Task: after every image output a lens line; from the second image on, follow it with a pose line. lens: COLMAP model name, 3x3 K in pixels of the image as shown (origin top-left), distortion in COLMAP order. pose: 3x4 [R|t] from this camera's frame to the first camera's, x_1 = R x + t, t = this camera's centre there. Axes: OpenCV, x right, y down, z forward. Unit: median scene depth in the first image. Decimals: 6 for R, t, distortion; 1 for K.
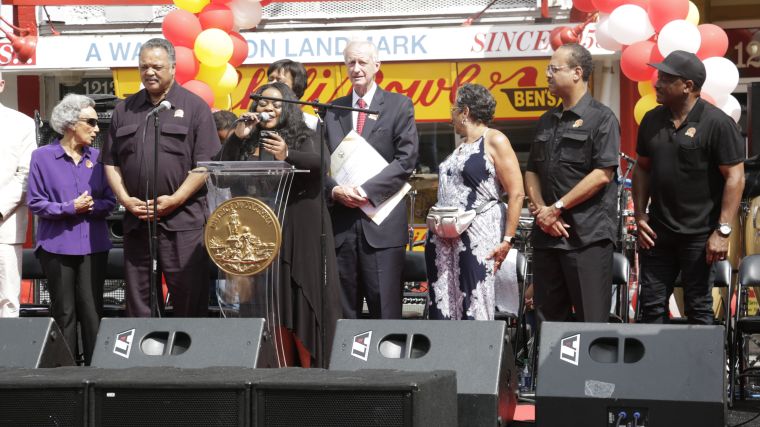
lens RADIAL K [[2123.2, 0, 376.8], [0, 2123.2, 212.9], [0, 0, 1]] dist [0.653413, -0.137044]
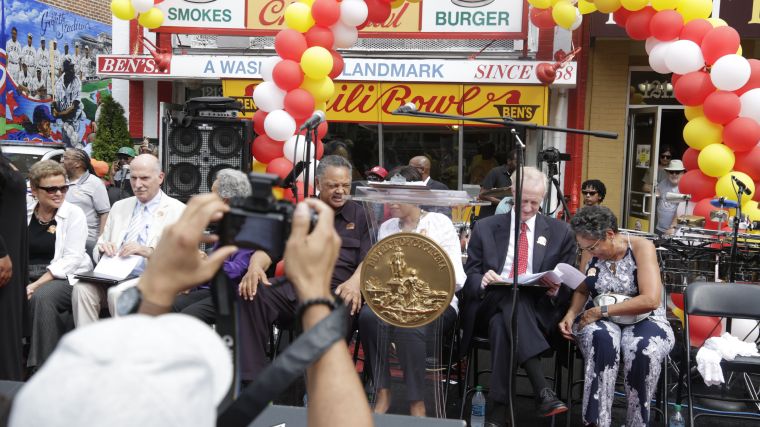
lens RADIAL K [[942.2, 0, 376.7], [0, 942.2, 215.1], [0, 0, 1]] dist [0.104547, 0.060158]
pose [[0.997430, 0.039329, 0.059885, -0.055794], [-0.043108, 0.997072, 0.063166, -0.020839], [-0.057226, -0.065585, 0.996205, 0.365259]]
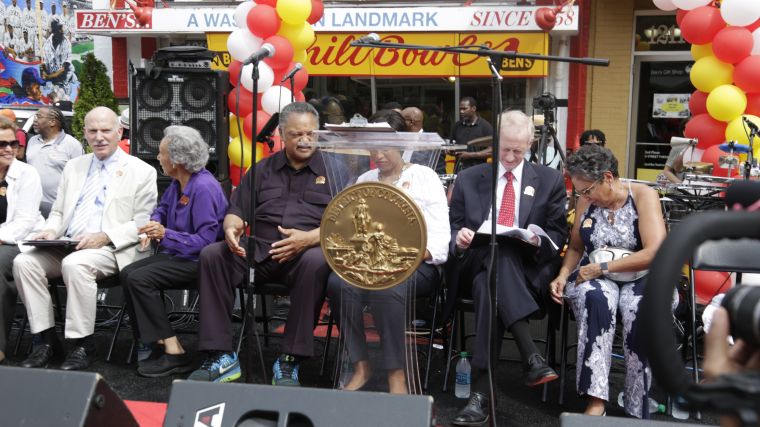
lens RADIAL K [[942.2, 0, 376.7], [0, 942.2, 215.1], [0, 0, 1]] dist [0.104547, 0.060158]
pose [[0.998505, 0.017156, 0.051893, -0.044828], [-0.022475, 0.994353, 0.103712, -0.016648], [-0.049820, -0.104723, 0.993253, 0.390250]]
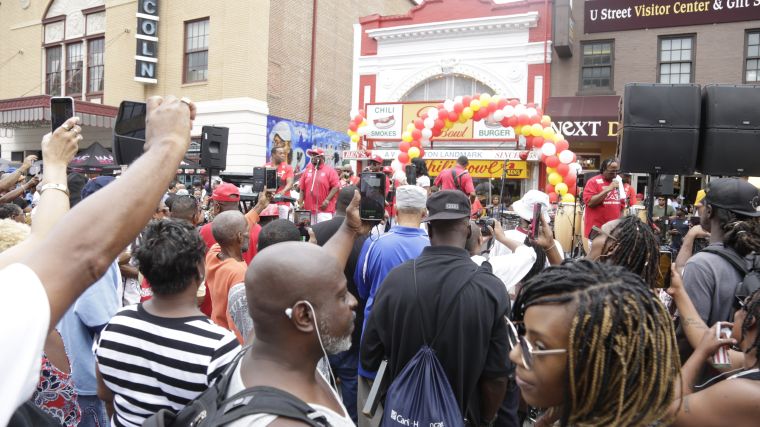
lens RADIAL K [[516.0, 0, 380.0], [0, 516.0, 213.5], [0, 0, 1]] dist [-0.113650, 0.000162]
pose [[0.982633, 0.053465, -0.177691, 0.013924], [-0.047661, 0.998186, 0.036774, -0.008453], [0.179335, -0.027666, 0.983399, 0.168640]]
